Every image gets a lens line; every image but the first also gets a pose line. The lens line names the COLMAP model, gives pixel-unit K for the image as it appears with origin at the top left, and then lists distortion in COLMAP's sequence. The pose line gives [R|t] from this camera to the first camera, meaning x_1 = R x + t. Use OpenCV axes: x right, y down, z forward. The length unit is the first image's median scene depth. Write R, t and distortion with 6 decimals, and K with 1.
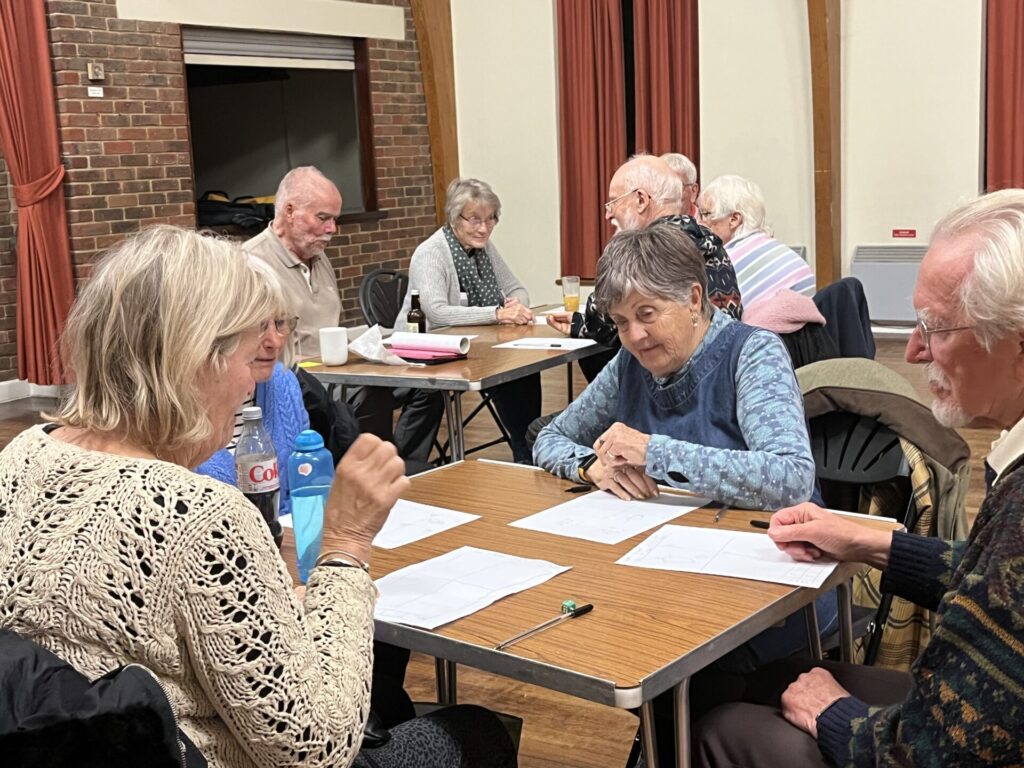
lens RADIAL K [[1352.4, 0, 515.3], [0, 1352.4, 384.8], [0, 0, 1]] dist [0.017991, 0.000000]
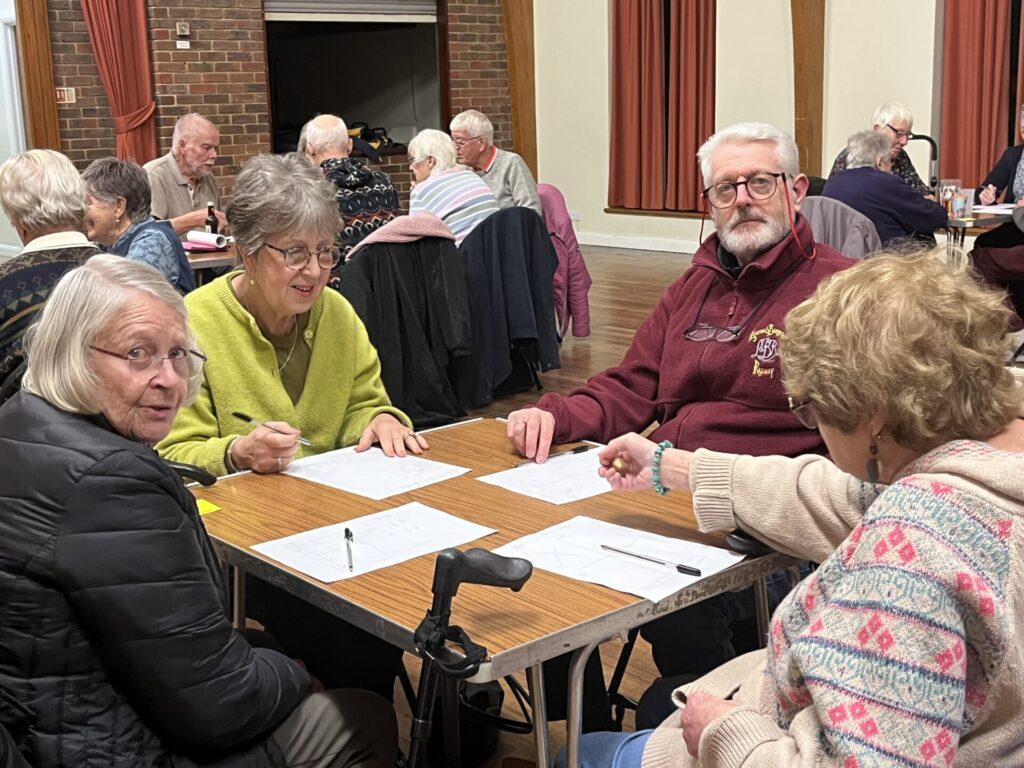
lens RADIAL K [[1352.4, 0, 510.4], [0, 1352.4, 386.2], [0, 0, 1]] dist [0.017991, 0.000000]
pose [[0.962605, 0.074685, -0.260410, 0.330309], [-0.060695, 0.996268, 0.061370, 0.008329], [0.264022, -0.043269, 0.963546, -0.161518]]
